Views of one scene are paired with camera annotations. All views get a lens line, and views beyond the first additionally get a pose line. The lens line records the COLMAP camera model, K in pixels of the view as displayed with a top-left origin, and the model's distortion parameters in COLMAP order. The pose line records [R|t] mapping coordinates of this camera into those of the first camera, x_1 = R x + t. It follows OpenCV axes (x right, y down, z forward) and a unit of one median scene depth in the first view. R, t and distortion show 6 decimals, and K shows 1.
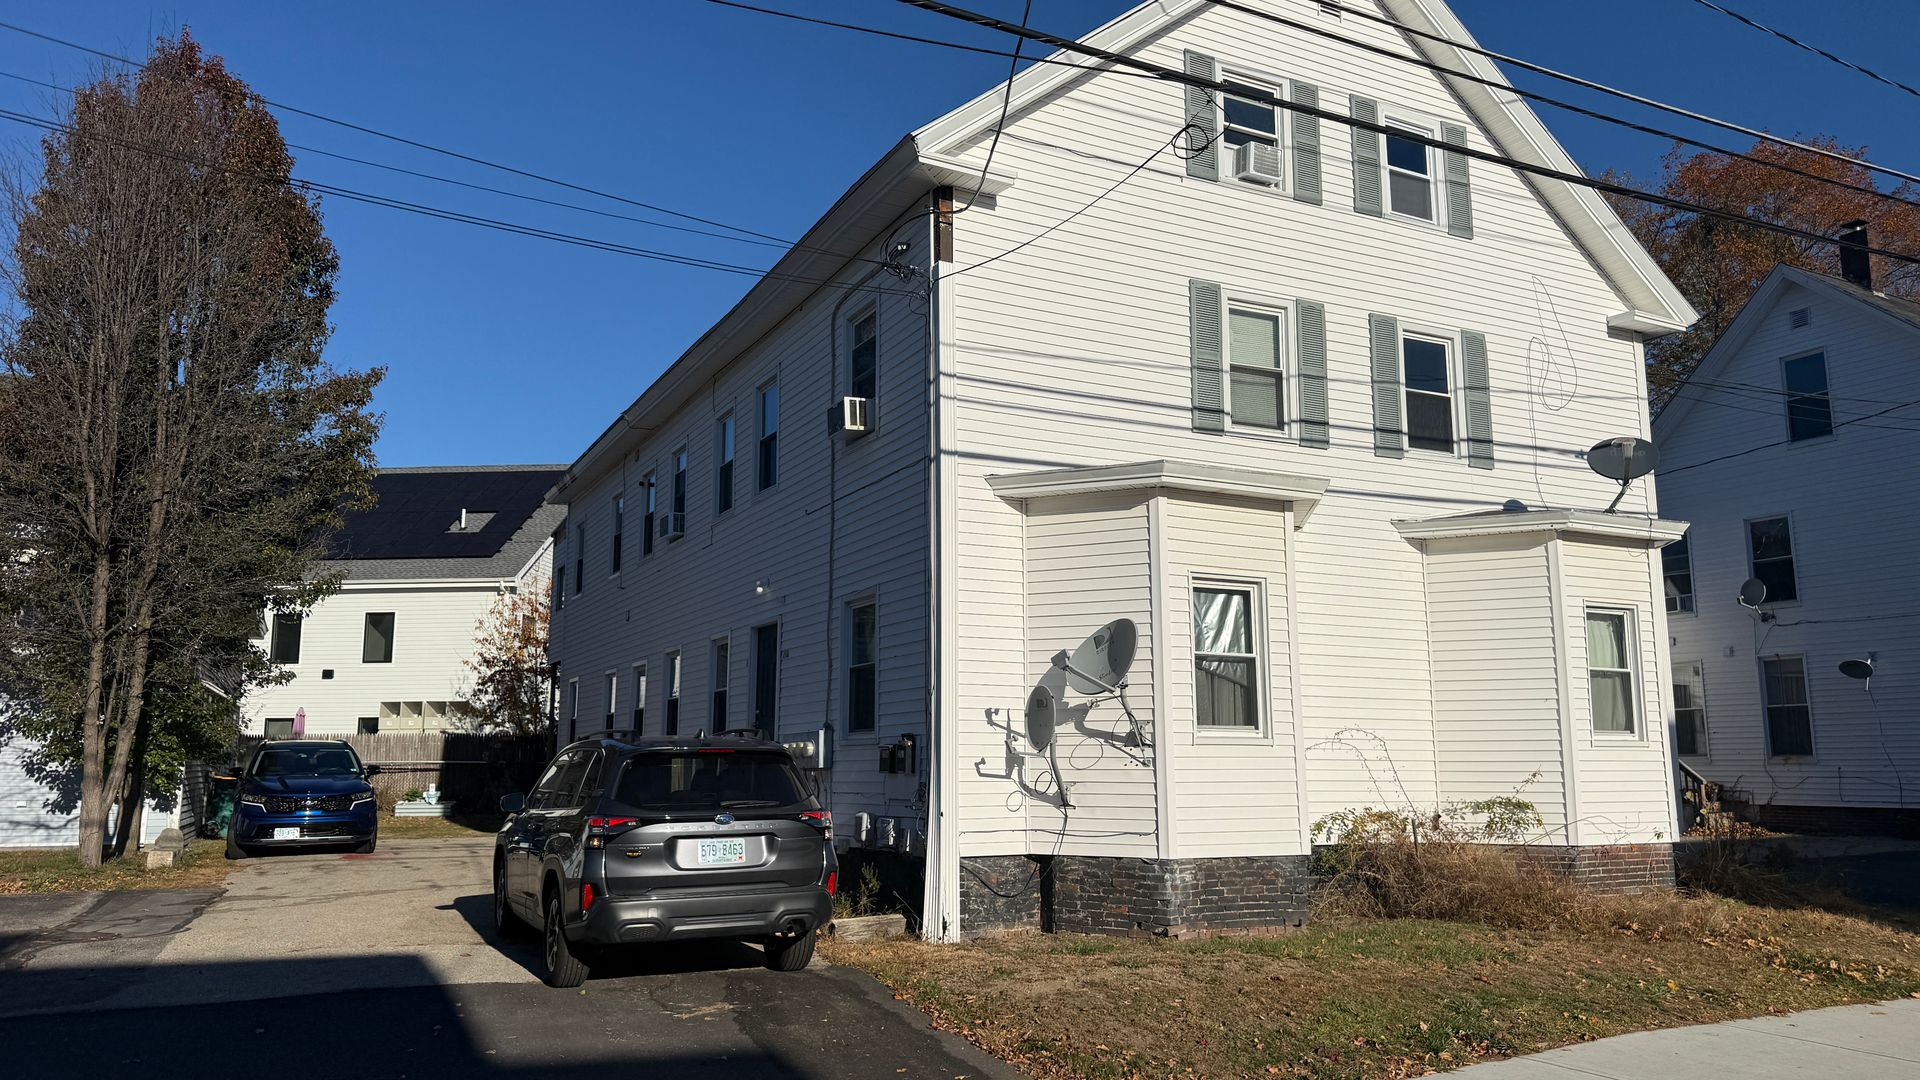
lens RADIAL K [[1356.2, 0, 960.3], [0, 1356.2, 563.4], [0, 0, 1]] dist [0.141382, -0.263154]
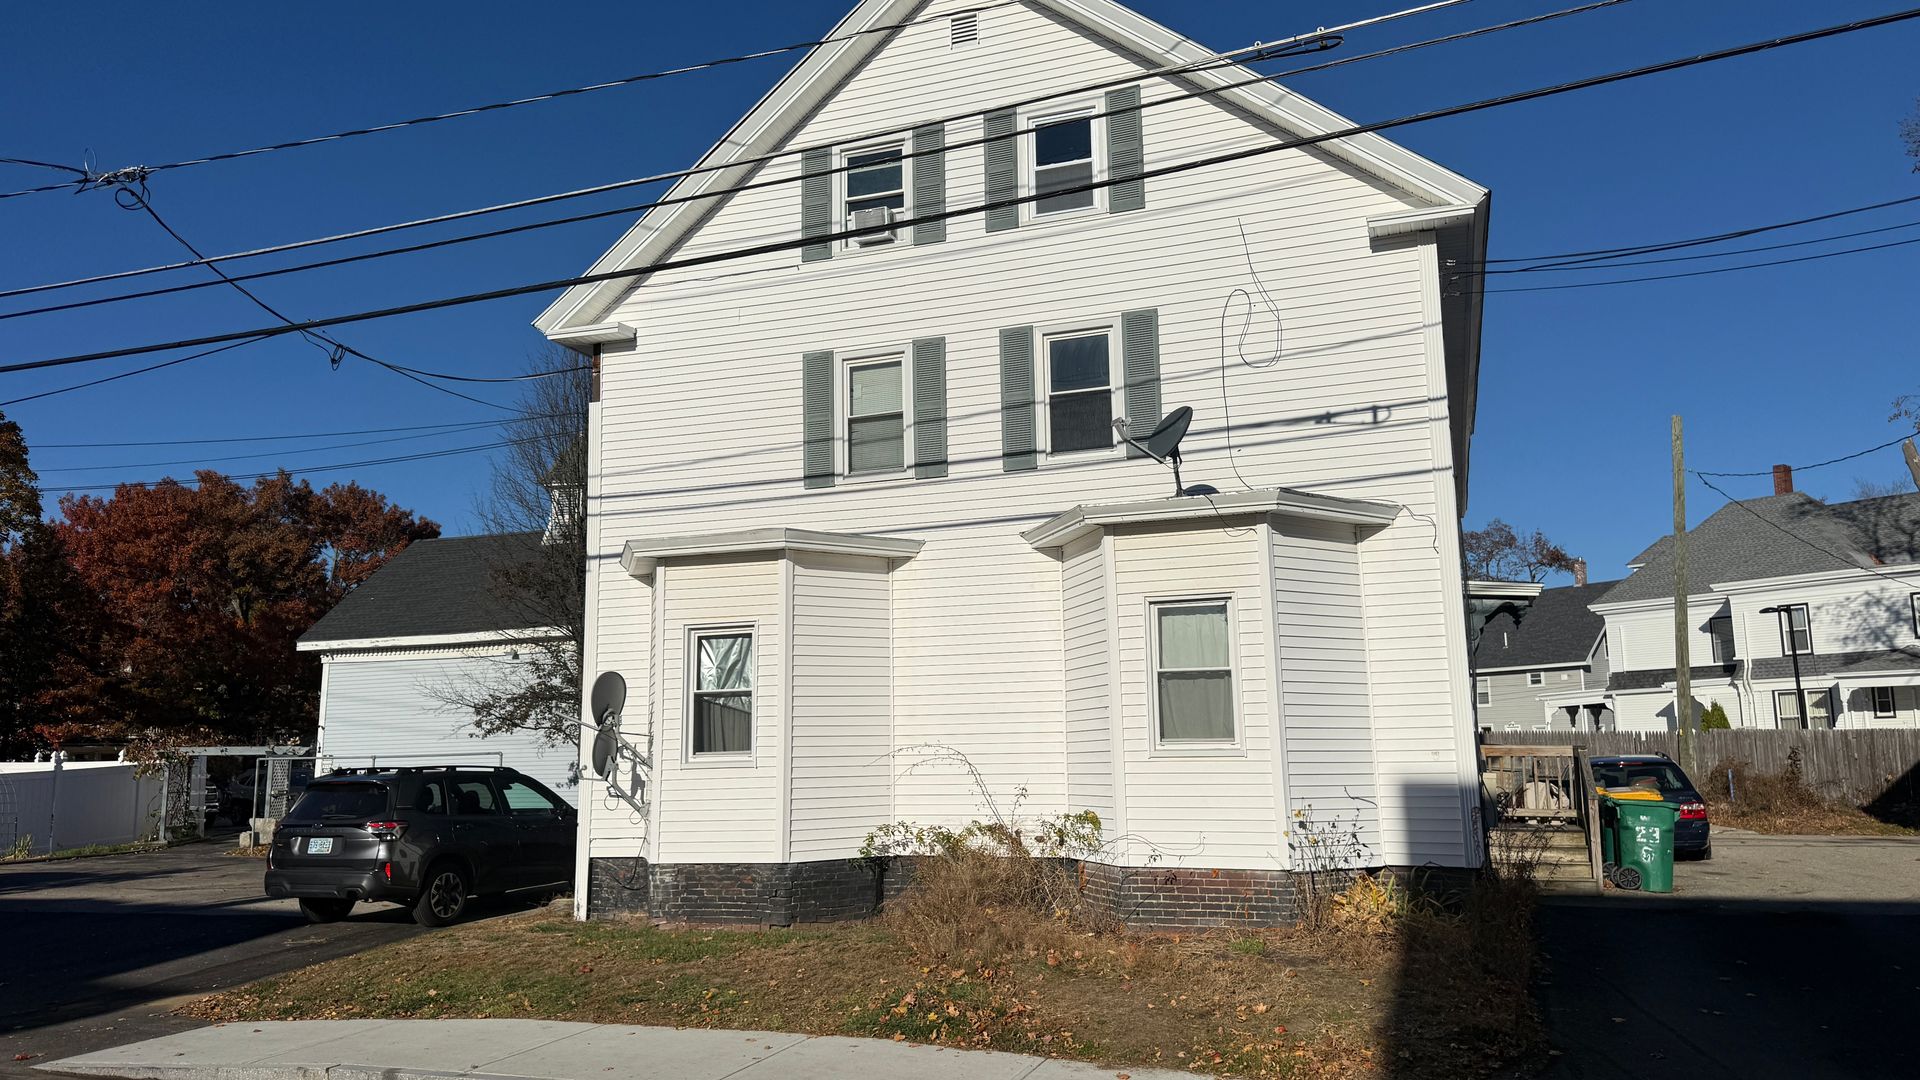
lens RADIAL K [[1356.2, 0, 960.3], [0, 1356.2, 563.4], [0, 0, 1]] dist [0.141382, -0.263154]
pose [[0.680364, -0.117039, -0.723468, 1.051445], [0.121049, 0.991553, -0.046572, 0.033057], [0.722808, -0.055889, 0.688785, 0.304256]]
